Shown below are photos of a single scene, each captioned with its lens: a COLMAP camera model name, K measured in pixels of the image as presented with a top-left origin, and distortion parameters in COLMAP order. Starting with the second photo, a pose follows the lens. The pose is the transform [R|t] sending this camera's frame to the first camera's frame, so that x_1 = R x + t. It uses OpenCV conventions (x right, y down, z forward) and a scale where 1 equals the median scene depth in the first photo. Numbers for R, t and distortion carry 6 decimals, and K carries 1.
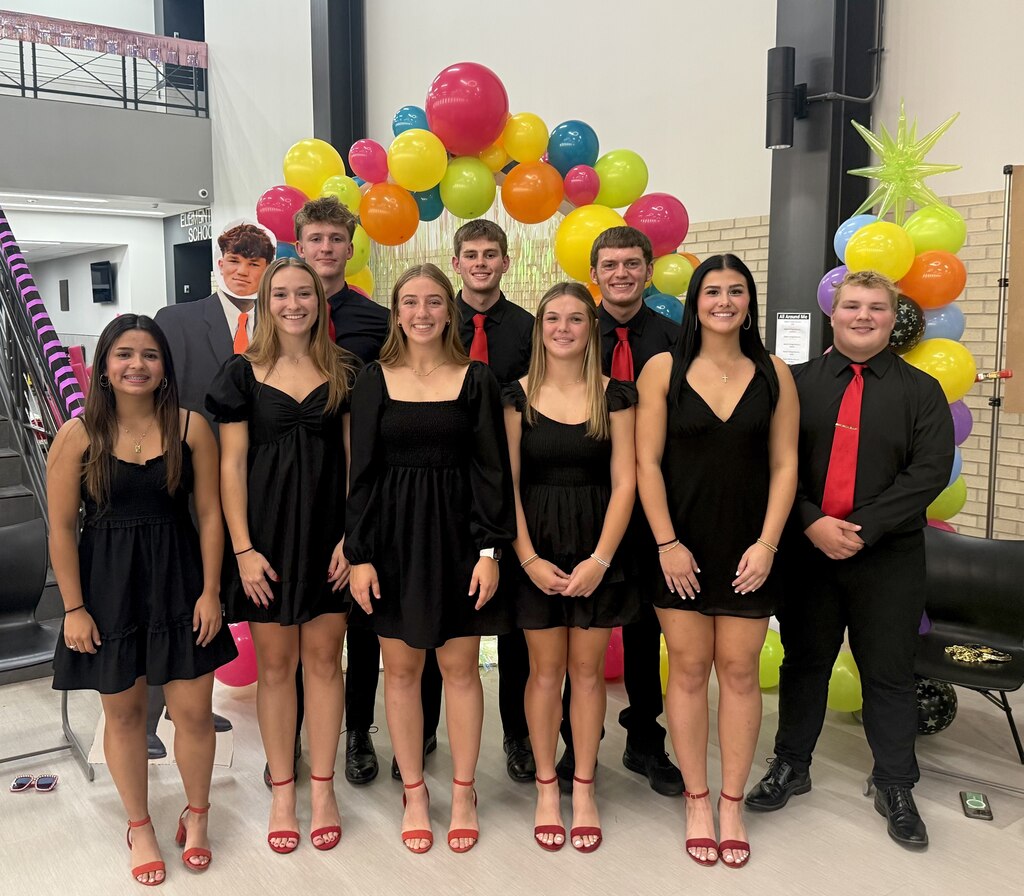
lens RADIAL K [[943.7, 0, 487.9], [0, 943.7, 418.4], [0, 0, 1]] dist [0.070730, 0.000000]
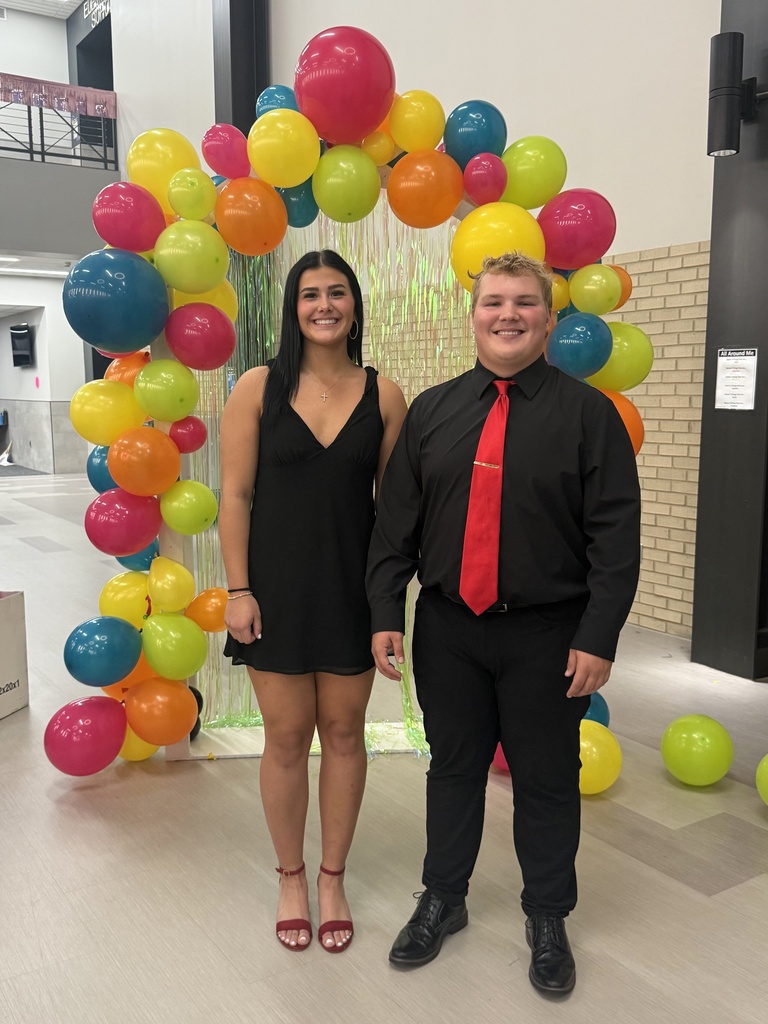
lens RADIAL K [[967.4, 0, 373.1], [0, 967.4, 522.5], [0, 0, 1]] dist [0.015242, 0.000000]
pose [[0.999320, 0.003987, -0.036668, 0.033915], [-0.002518, 0.999196, 0.040023, 0.017081], [0.036798, -0.039903, 0.998526, 0.146536]]
